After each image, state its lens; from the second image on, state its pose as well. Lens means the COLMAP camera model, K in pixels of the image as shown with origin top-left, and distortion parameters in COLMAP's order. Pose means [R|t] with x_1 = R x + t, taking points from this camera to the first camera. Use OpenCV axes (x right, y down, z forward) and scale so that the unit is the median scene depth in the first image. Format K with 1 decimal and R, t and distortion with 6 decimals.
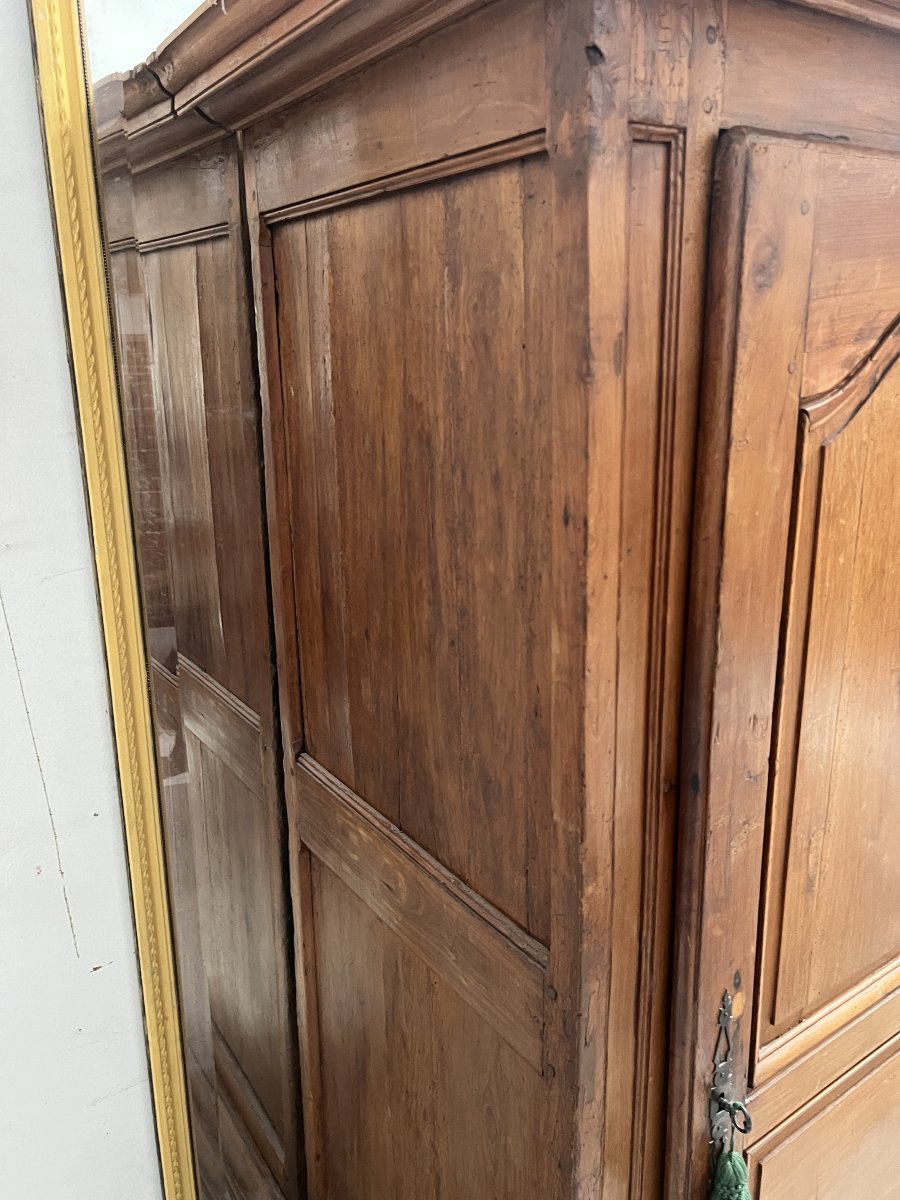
lens RADIAL K [[903.1, 0, 436.0], [0, 903.1, 600.6], [0, 0, 1]] dist [0.054128, -0.064813]
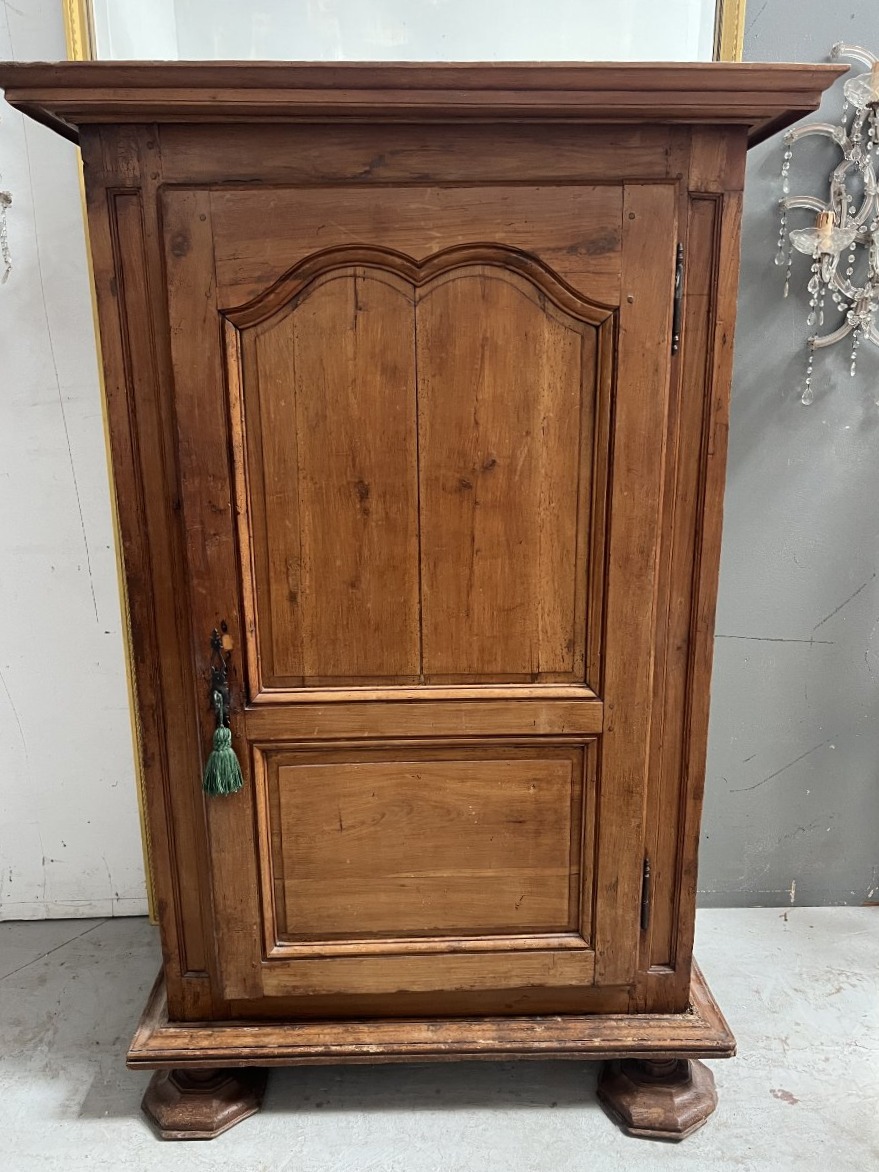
lens RADIAL K [[903.3, 0, 442.8], [0, 903.3, 590.3], [0, 0, 1]] dist [0.049165, -0.054680]
pose [[0.840187, 0.144564, -0.522673, 1.686706], [-0.156584, 0.987433, 0.021404, 0.233310], [0.519199, 0.063859, 0.852265, -0.365788]]
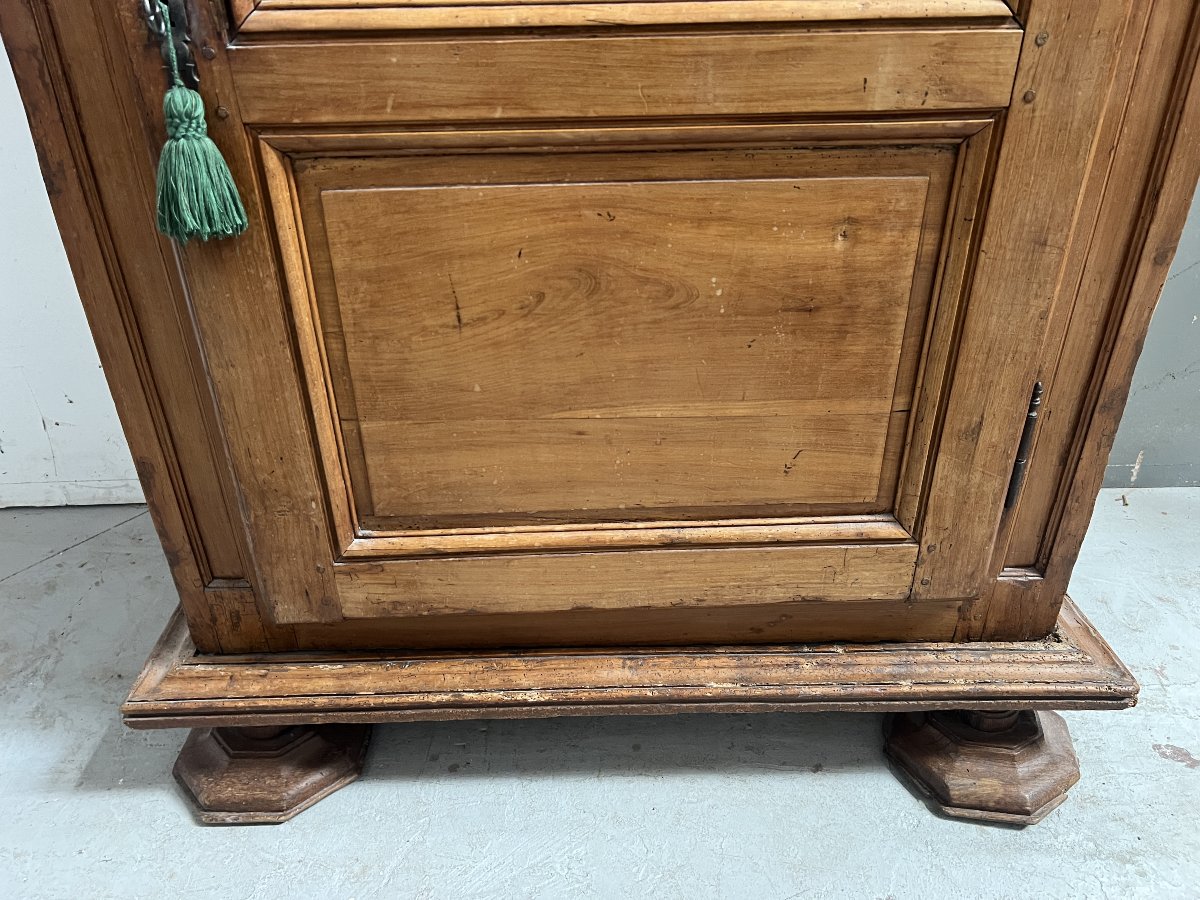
lens RADIAL K [[904.5, 0, 600.3], [0, 904.5, 459.9], [0, 0, 1]] dist [0.049726, -0.055371]
pose [[0.837570, 0.279733, -0.469283, 1.183439], [-0.151905, 0.944342, 0.291792, 0.655115], [0.524788, -0.173109, 0.833445, 0.464053]]
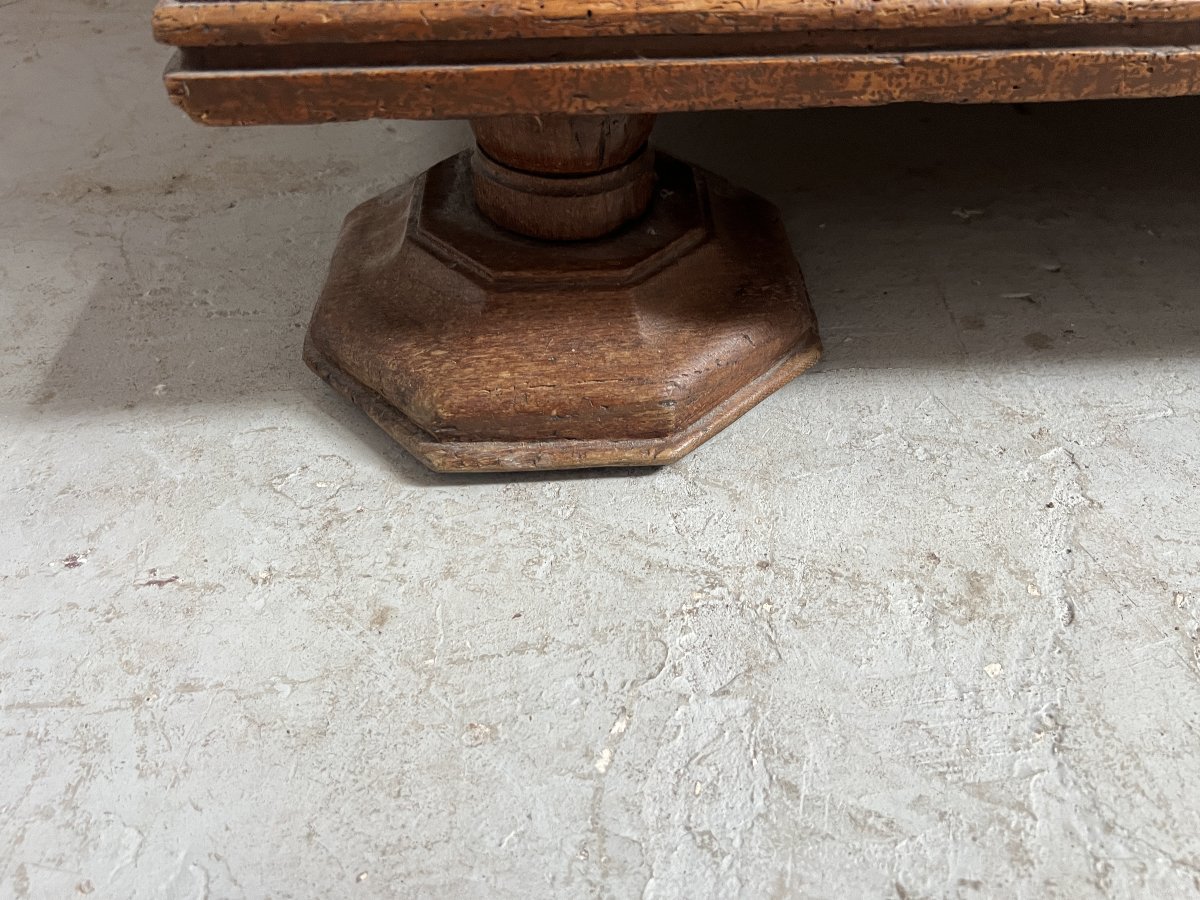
lens RADIAL K [[896.5, 0, 600.4], [0, 896.5, 445.4], [0, 0, 1]] dist [0.041040, -0.062336]
pose [[0.863547, 0.353684, -0.359437, 0.447969], [-0.150189, 0.860831, 0.486223, 1.390984], [0.481384, -0.365893, 0.796487, 0.870163]]
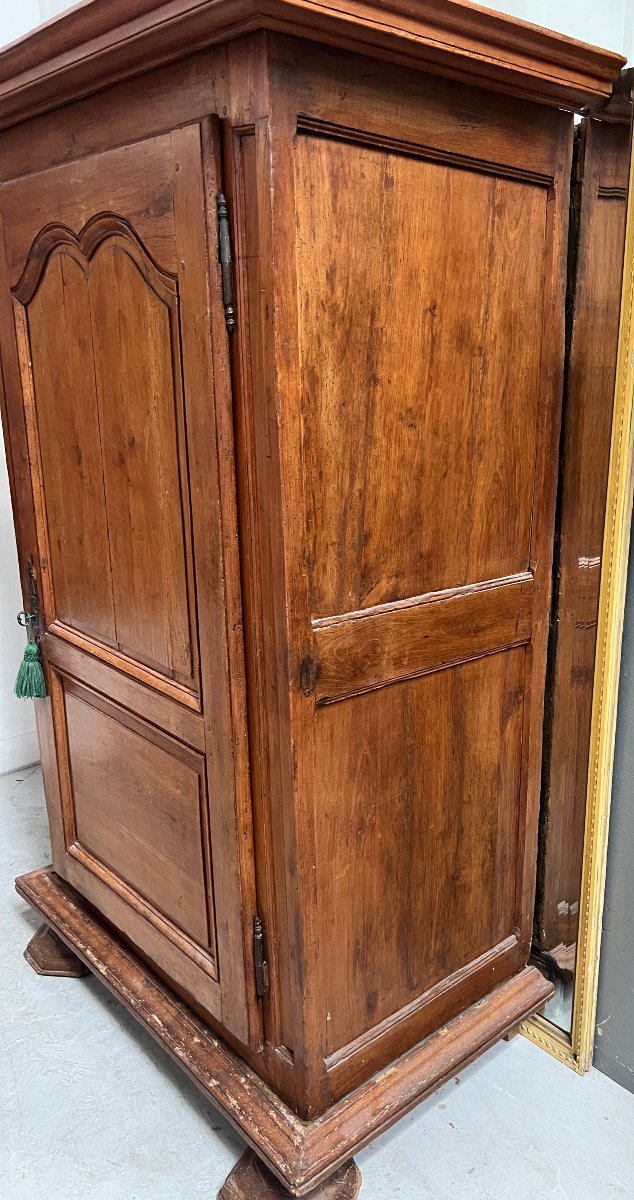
lens RADIAL K [[904.1, 0, 453.6], [0, 904.1, 614.9], [0, 0, 1]] dist [0.024046, 0.000749]
pose [[0.184794, 0.291231, -0.938635, 2.671214], [-0.296431, 0.927120, 0.229298, -0.276108], [0.937006, 0.235868, 0.257656, 1.435082]]
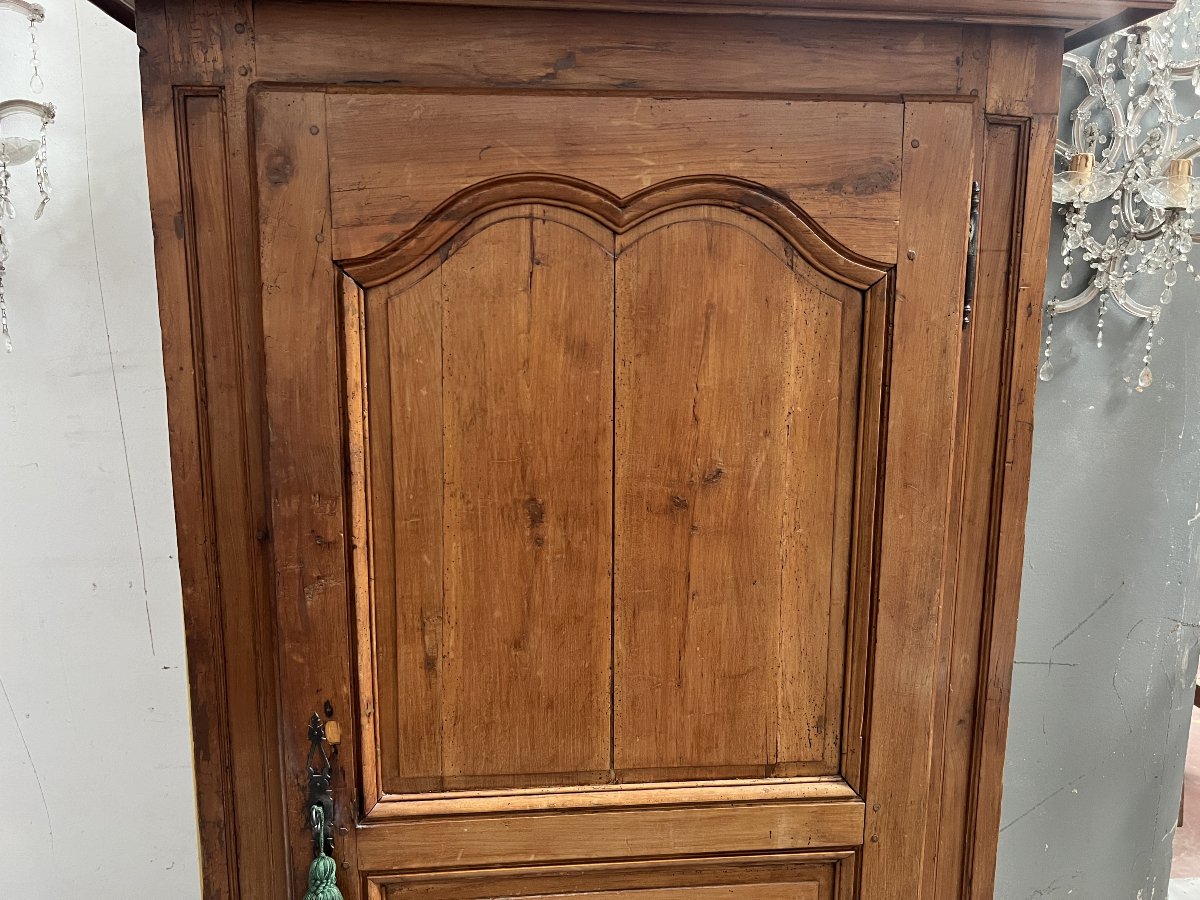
lens RADIAL K [[903.1, 0, 598.8], [0, 903.1, 456.6], [0, 0, 1]] dist [0.054128, -0.064813]
pose [[0.874785, 0.102661, -0.473510, 1.246215], [-0.153679, 0.985623, -0.070221, 0.095660], [0.459493, 0.134197, 0.877985, -0.004316]]
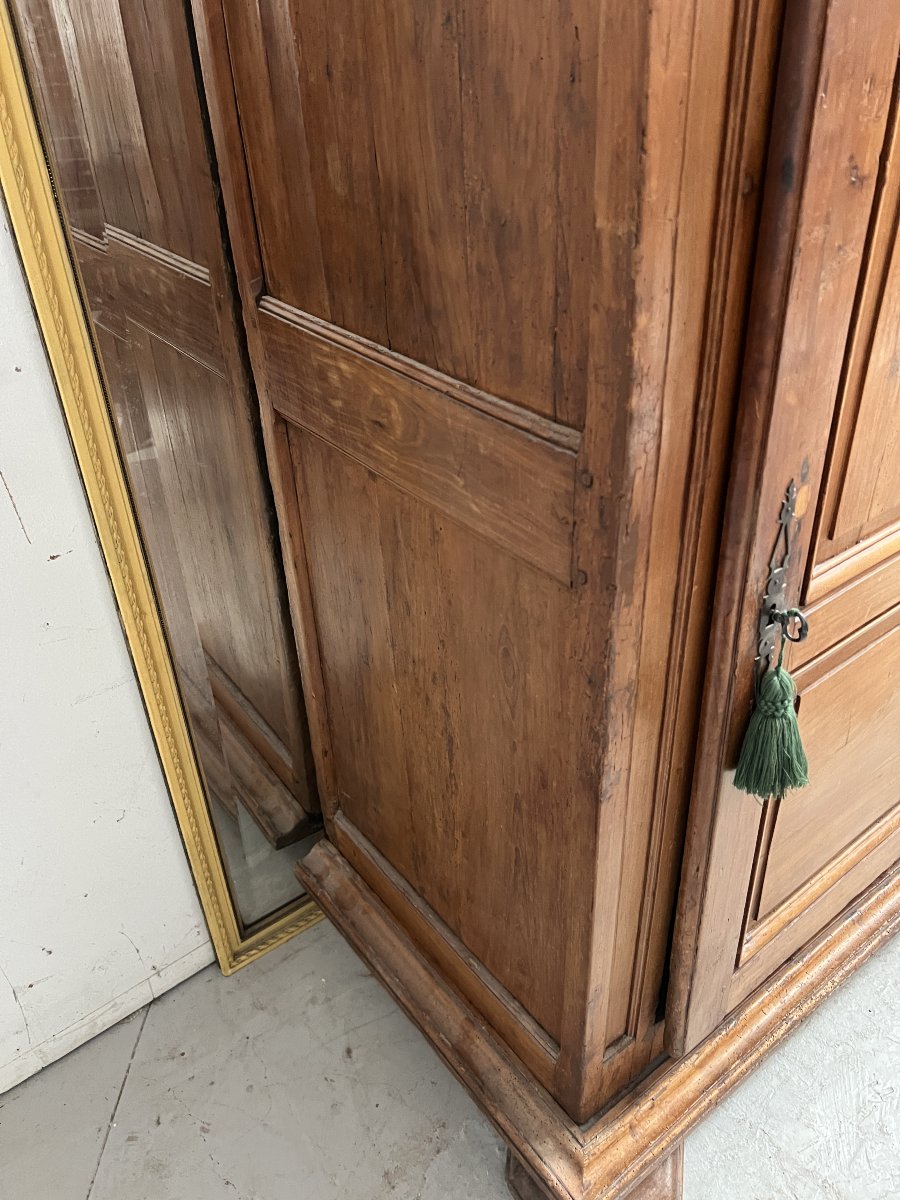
lens RADIAL K [[904.5, 0, 452.3], [0, 904.5, 608.0], [0, 0, 1]] dist [0.049726, -0.055371]
pose [[0.998612, -0.045585, 0.026377, -0.018573], [0.035494, 0.952525, 0.302386, 0.275136], [-0.038909, -0.301030, 0.952821, 0.183929]]
